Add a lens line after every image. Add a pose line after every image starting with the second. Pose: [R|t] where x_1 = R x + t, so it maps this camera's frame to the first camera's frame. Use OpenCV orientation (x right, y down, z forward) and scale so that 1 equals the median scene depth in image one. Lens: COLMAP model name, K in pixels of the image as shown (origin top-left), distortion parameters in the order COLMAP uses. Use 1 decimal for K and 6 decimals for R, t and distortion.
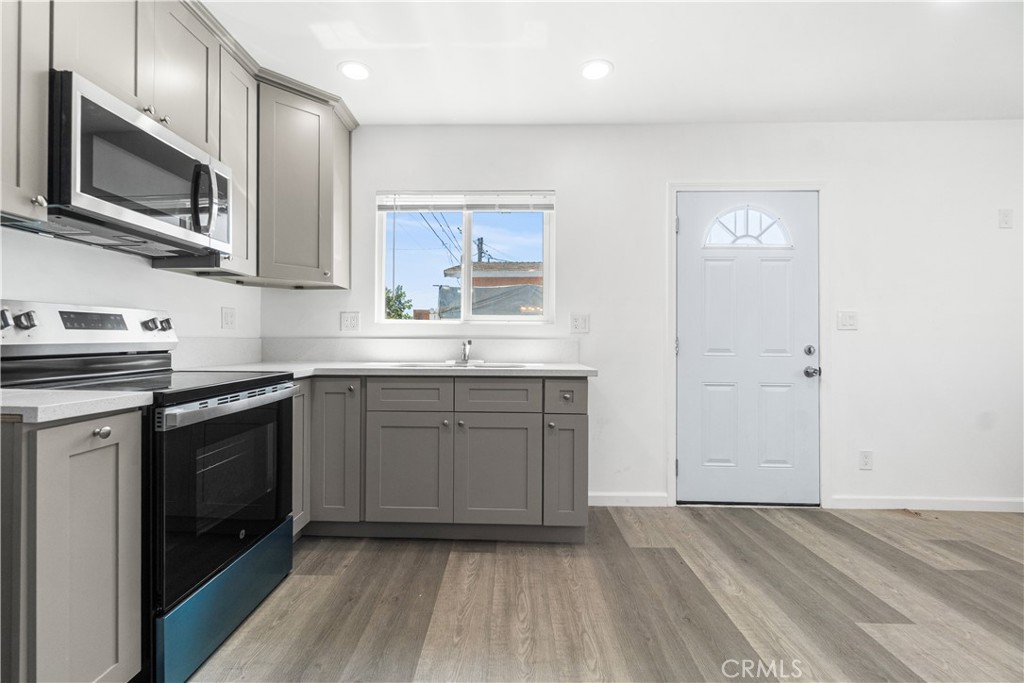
lens RADIAL K [[458.5, 0, 504.2], [0, 458.5, 339.6], [0, 0, 1]] dist [-0.010965, 0.006612]
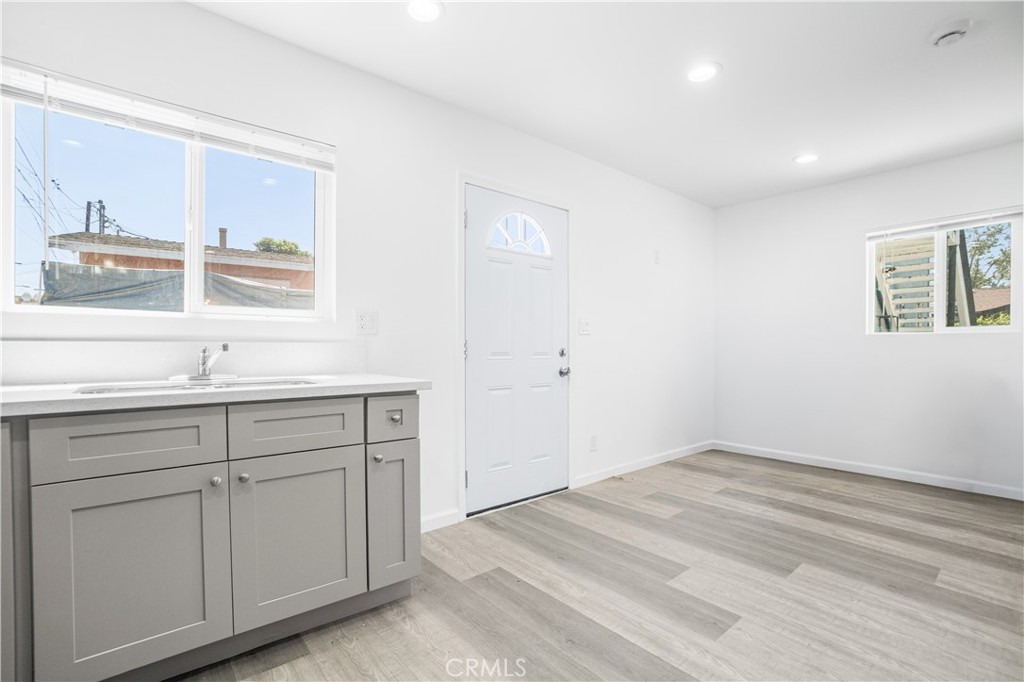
lens RADIAL K [[458.5, 0, 450.0], [0, 458.5, 359.6], [0, 0, 1]] dist [-0.010965, 0.006612]
pose [[0.761786, -0.027007, 0.647265, -0.278567], [0.004936, 0.999344, 0.035888, -0.000413], [-0.647810, -0.024144, 0.761420, 0.338551]]
